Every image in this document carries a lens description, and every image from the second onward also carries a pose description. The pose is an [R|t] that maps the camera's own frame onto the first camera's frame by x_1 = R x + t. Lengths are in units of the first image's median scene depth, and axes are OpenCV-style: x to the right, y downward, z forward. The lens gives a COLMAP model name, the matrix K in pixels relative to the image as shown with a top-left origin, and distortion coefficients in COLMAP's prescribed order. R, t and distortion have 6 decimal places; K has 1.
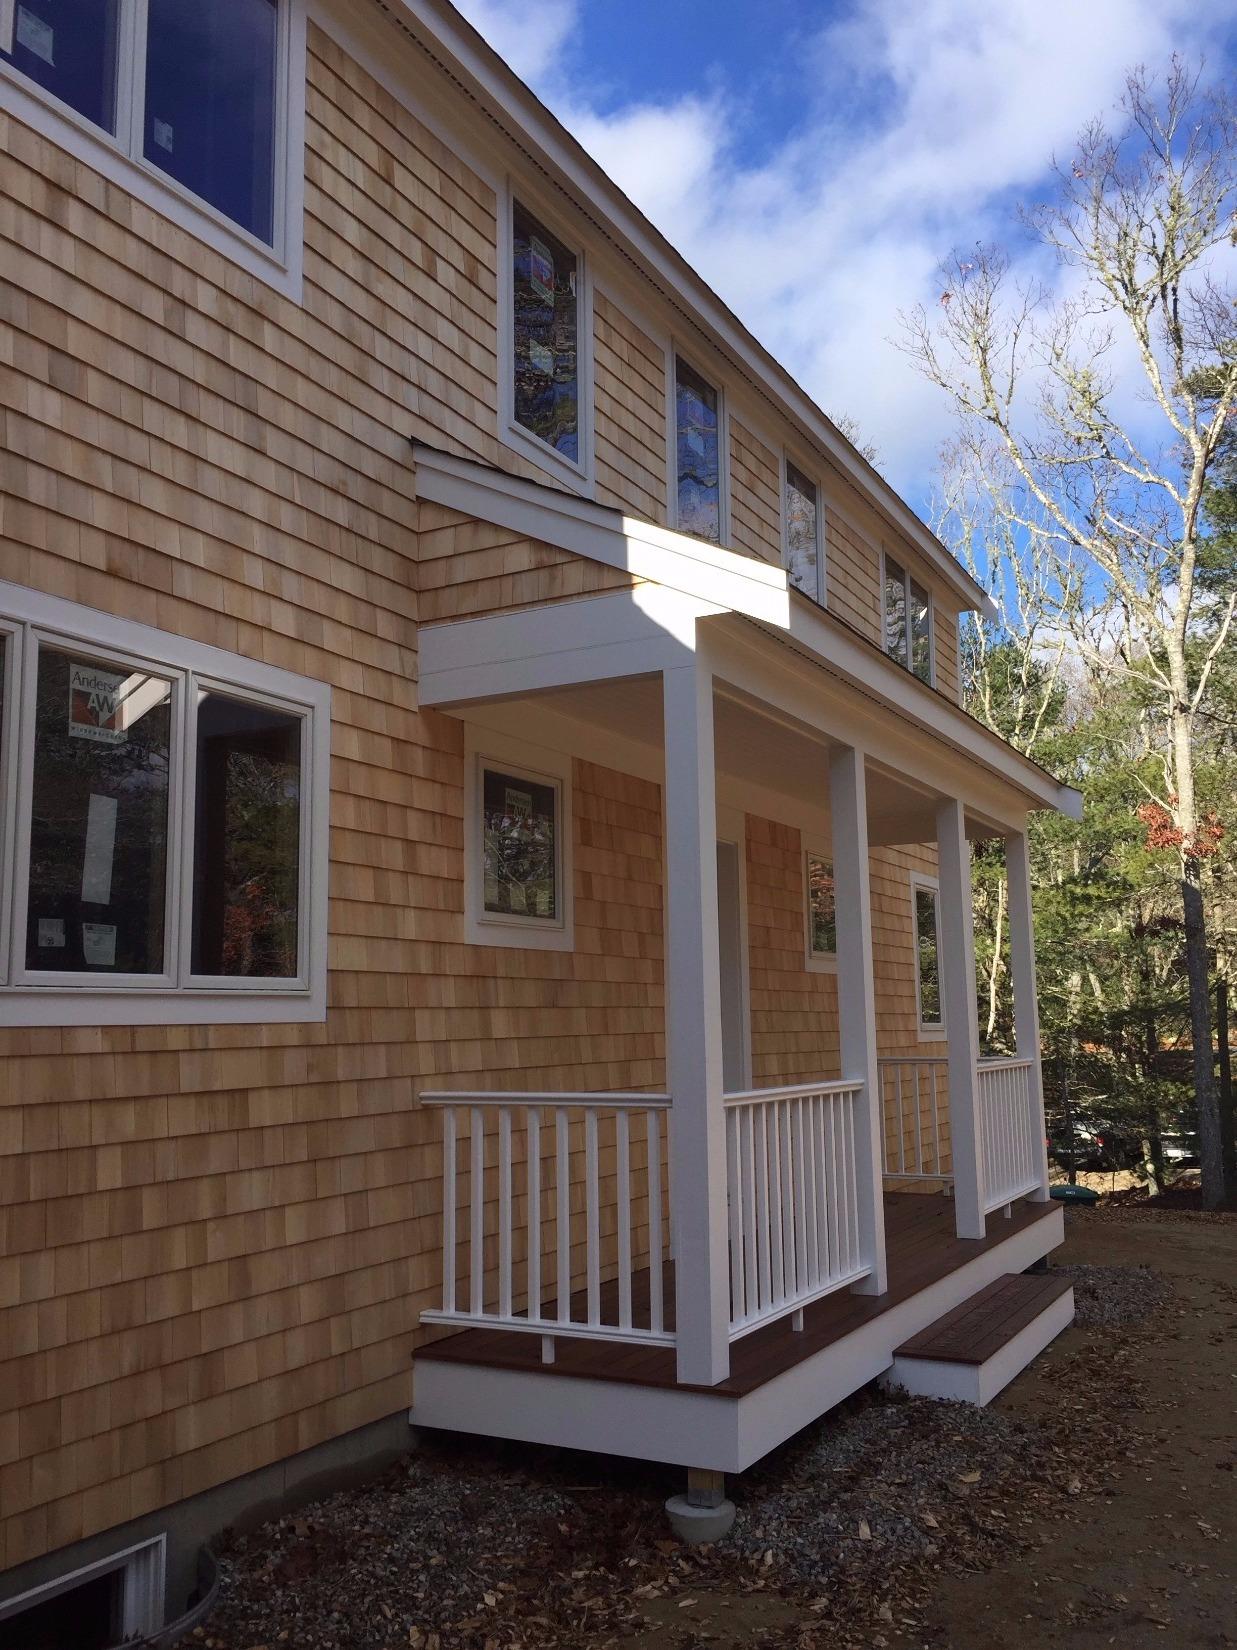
lens RADIAL K [[1408.7, 0, 595.2], [0, 1408.7, 842.6], [0, 0, 1]] dist [0.073812, -0.084556]
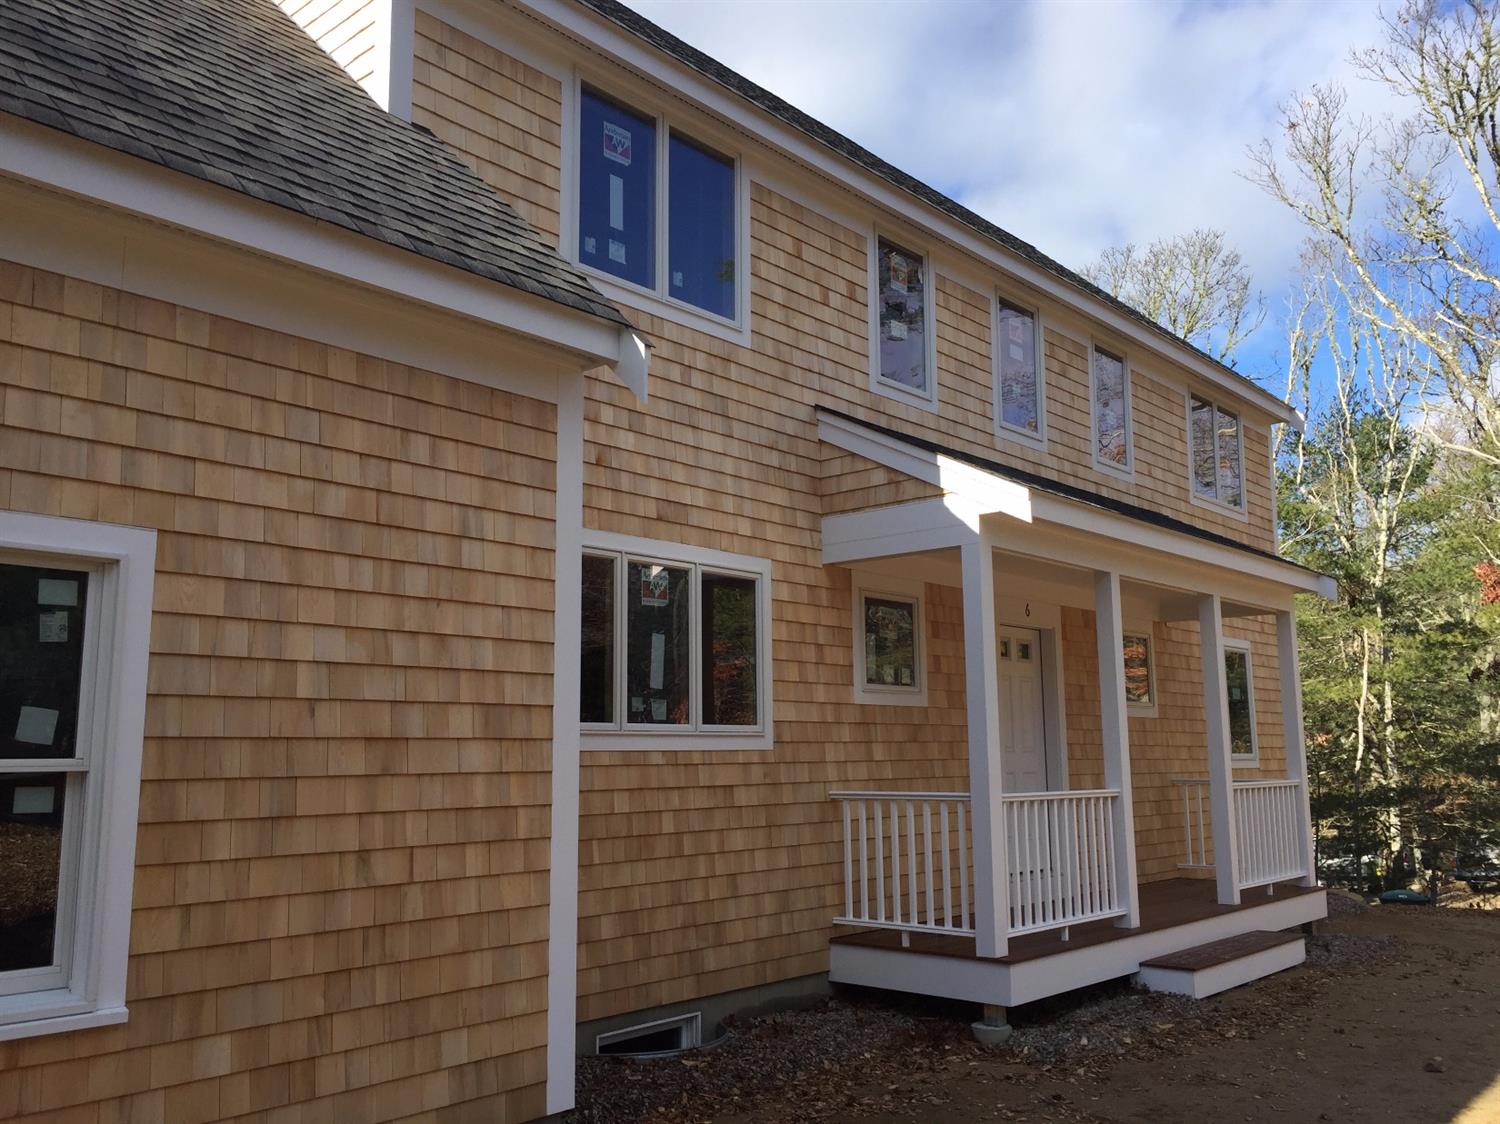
lens RADIAL K [[1280.6, 0, 718.4], [0, 1280.6, 587.6], [0, 0, 1]] dist [0.073812, -0.084556]
pose [[0.971549, -0.027080, -0.235284, 0.125535], [0.027020, 0.999629, -0.003478, -0.072473], [0.235291, -0.002979, 0.971920, -0.577479]]
